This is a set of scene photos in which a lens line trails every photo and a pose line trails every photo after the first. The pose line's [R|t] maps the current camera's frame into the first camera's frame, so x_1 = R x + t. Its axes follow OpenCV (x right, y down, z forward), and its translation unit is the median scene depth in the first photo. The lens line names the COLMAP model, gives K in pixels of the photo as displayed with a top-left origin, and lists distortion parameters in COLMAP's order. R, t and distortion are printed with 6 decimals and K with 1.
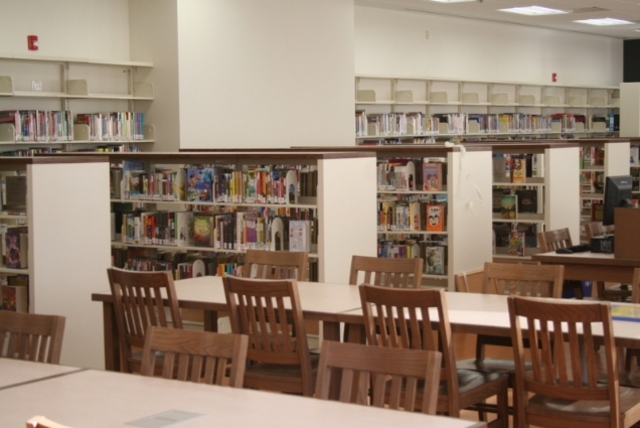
lens RADIAL K [[1243.1, 0, 320.0], [0, 1243.1, 214.0], [0, 0, 1]] dist [0.027197, 0.184676]
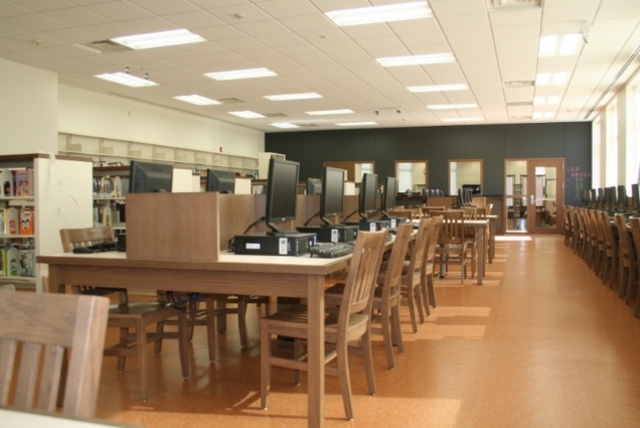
lens RADIAL K [[593.2, 0, 320.0], [0, 593.2, 214.0], [0, 0, 1]] dist [-0.152219, 0.182136]
pose [[0.957029, 0.001129, 0.289989, 0.217813], [0.010371, 0.999220, -0.038116, 0.020091], [-0.289805, 0.039485, 0.956271, 0.535961]]
